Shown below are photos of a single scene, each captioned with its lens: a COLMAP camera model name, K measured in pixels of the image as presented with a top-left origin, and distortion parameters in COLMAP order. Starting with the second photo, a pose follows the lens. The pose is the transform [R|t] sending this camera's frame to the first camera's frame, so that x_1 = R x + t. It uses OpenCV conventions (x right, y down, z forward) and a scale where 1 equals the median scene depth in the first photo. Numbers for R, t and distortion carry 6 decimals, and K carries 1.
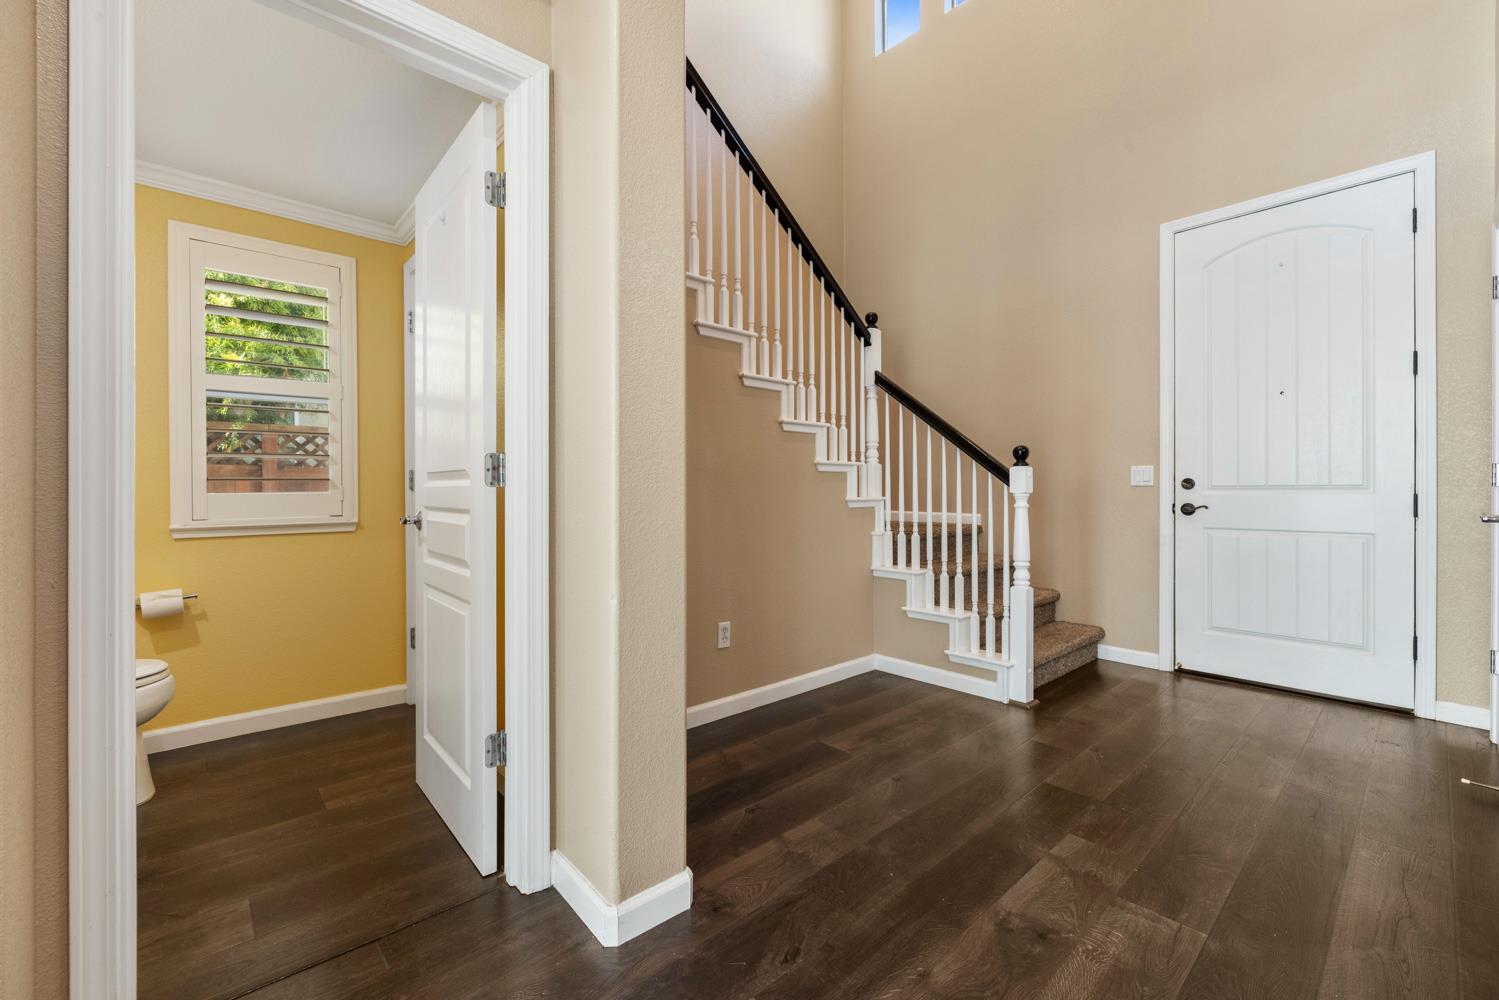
lens RADIAL K [[633.3, 0, 734.8], [0, 633.3, 493.9], [0, 0, 1]] dist [-0.002213, 0.000492]
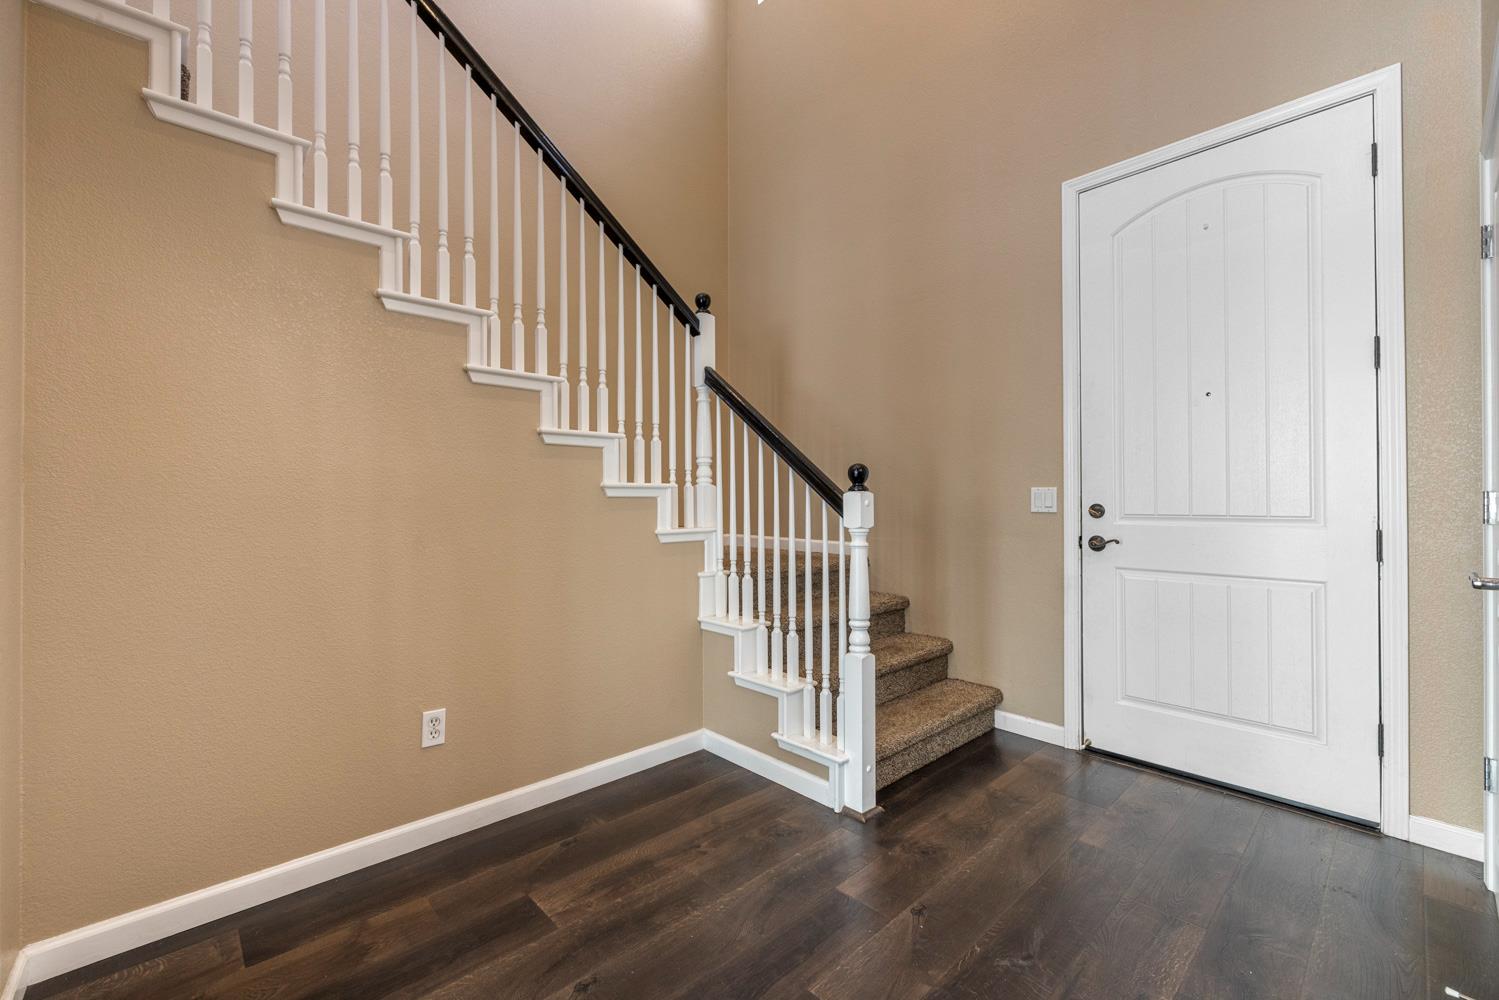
lens RADIAL K [[633.3, 0, 735.1], [0, 633.3, 499.3], [0, 0, 1]] dist [-0.002213, 0.000492]
pose [[0.999866, -0.001236, 0.016297, 0.280151], [0.001370, 0.999965, -0.008211, -0.027070], [-0.016286, 0.008232, 0.999833, 0.245266]]
